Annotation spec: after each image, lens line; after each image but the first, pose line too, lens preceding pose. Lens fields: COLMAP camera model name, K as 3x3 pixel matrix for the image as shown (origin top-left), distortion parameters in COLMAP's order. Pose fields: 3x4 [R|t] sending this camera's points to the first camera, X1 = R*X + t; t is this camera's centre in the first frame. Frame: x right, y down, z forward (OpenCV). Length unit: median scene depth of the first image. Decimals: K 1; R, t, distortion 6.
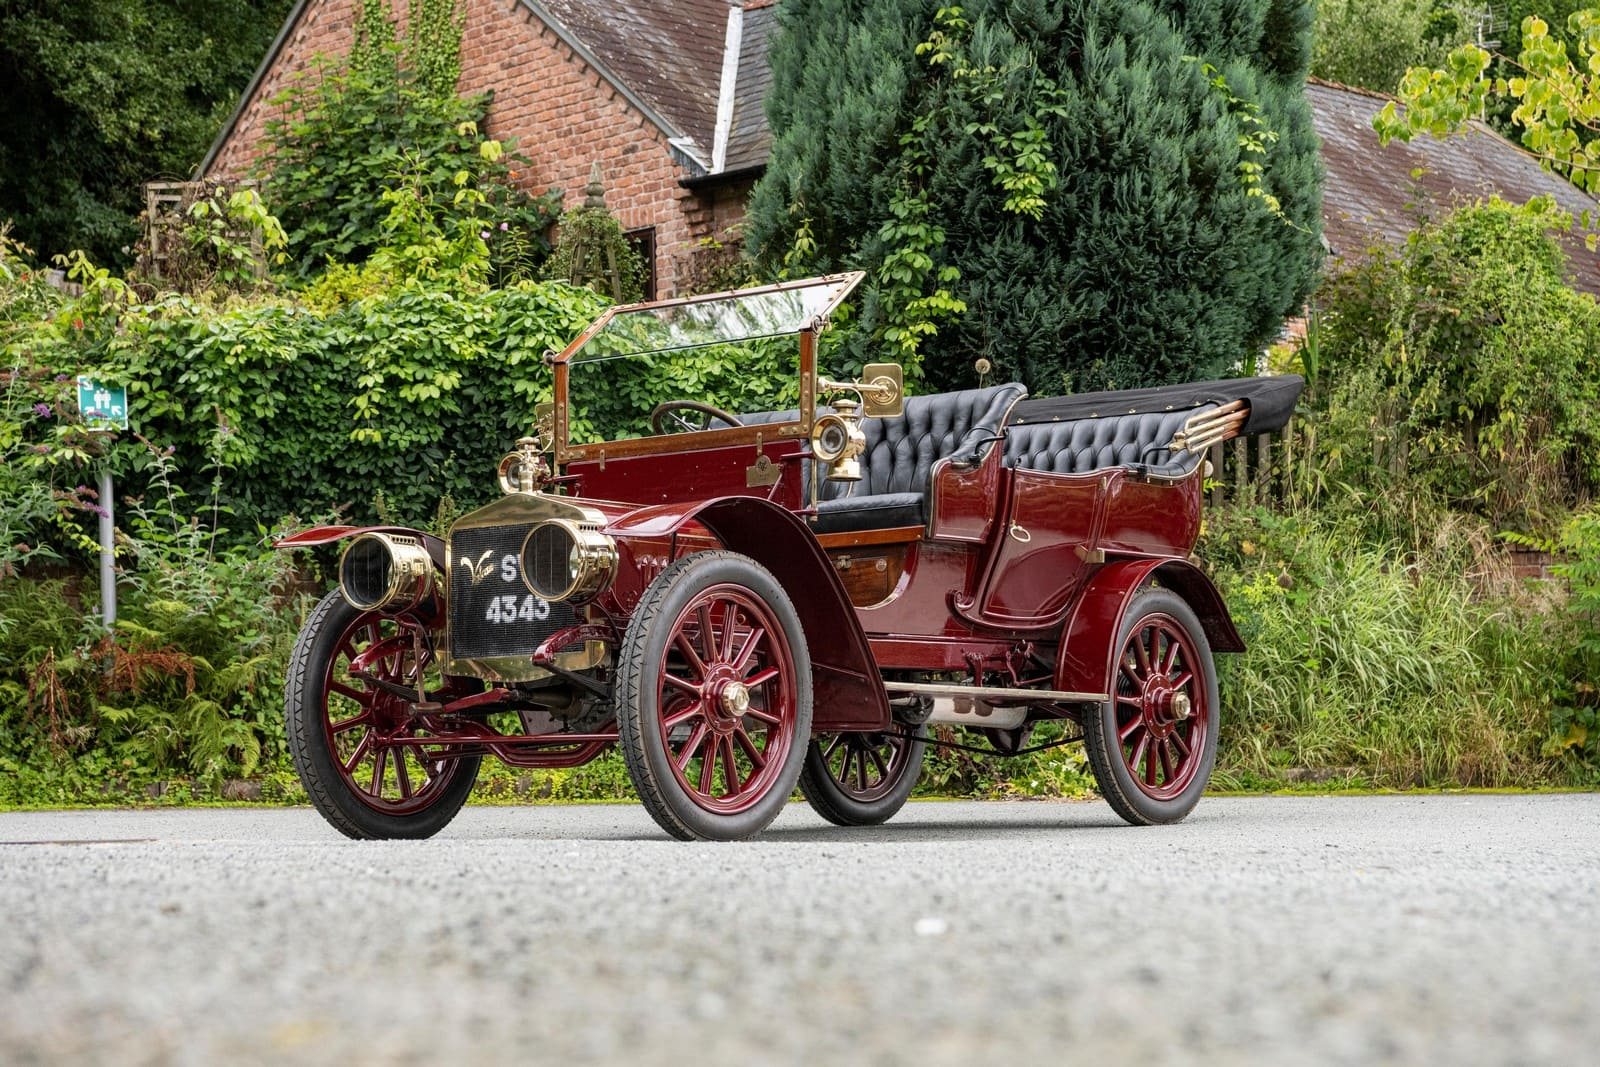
lens RADIAL K [[3064.3, 0, 770.7], [0, 3064.3, 499.9], [0, 0, 1]] dist [0.209790, 0.000000]
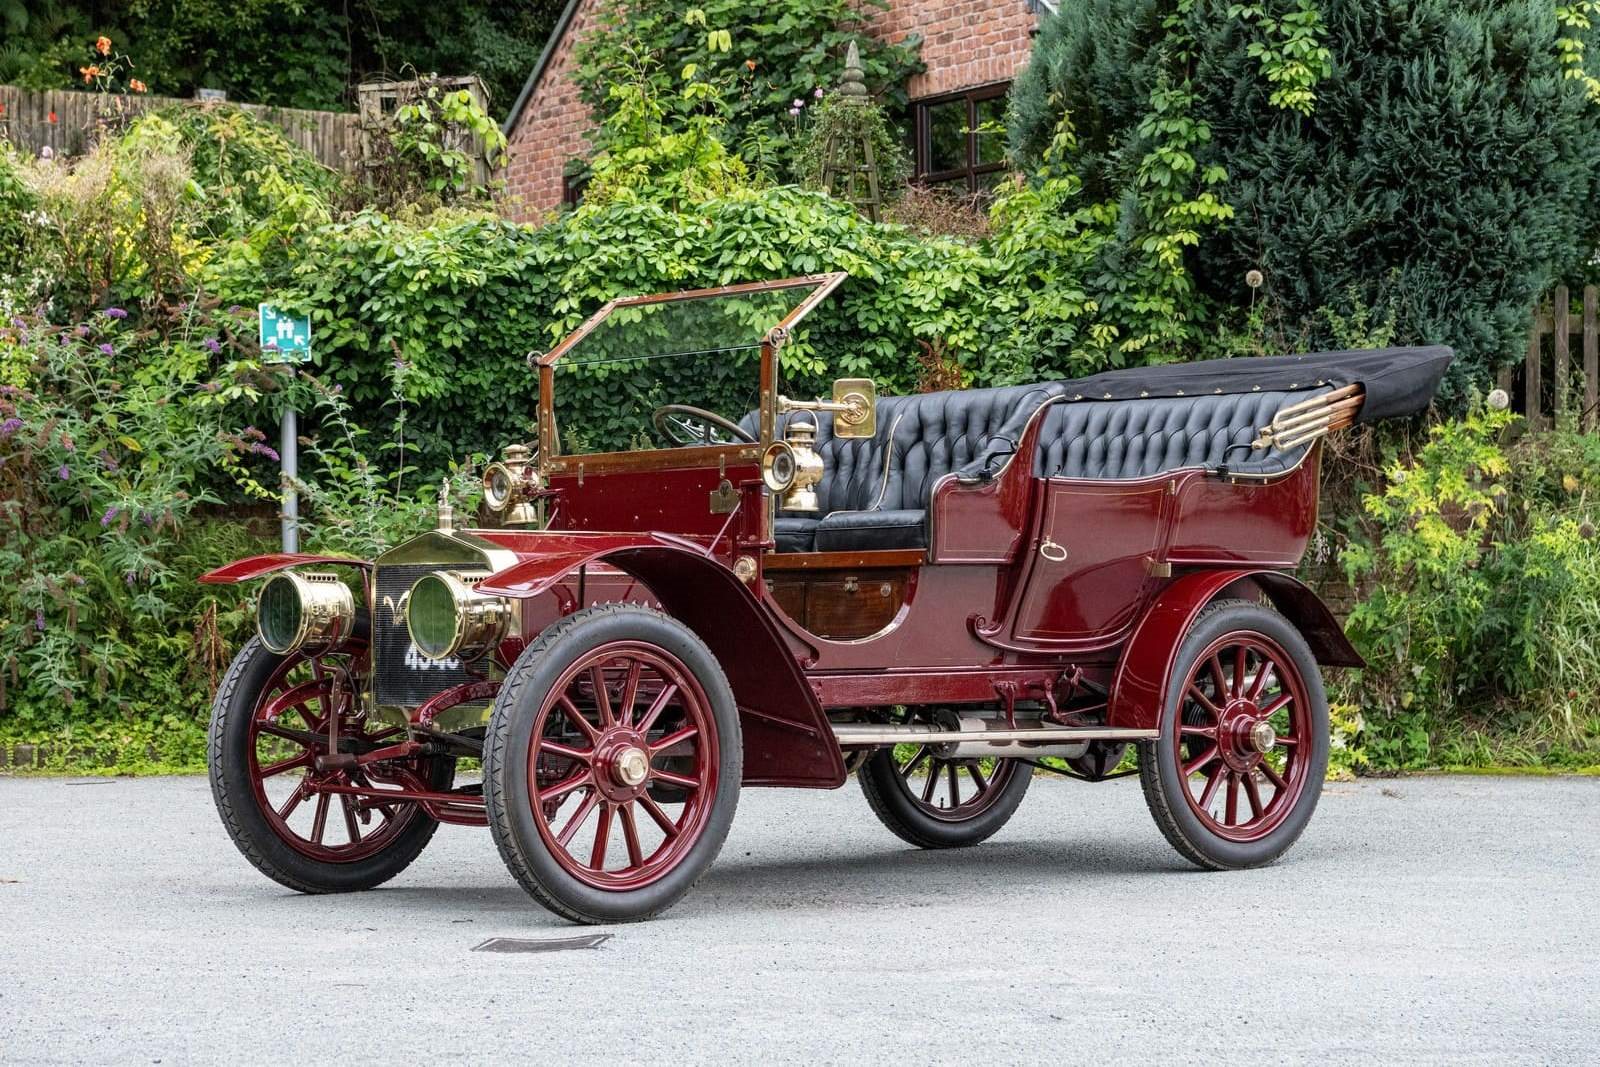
lens RADIAL K [[3445.8, 0, 807.2], [0, 3445.8, 509.6], [0, 0, 1]] dist [-0.020719, 0.000000]
pose [[0.983163, 0.005736, -0.182639, 0.126271], [0.006275, 0.997858, 0.065120, -0.043580], [0.182622, -0.065169, 0.981021, 0.001946]]
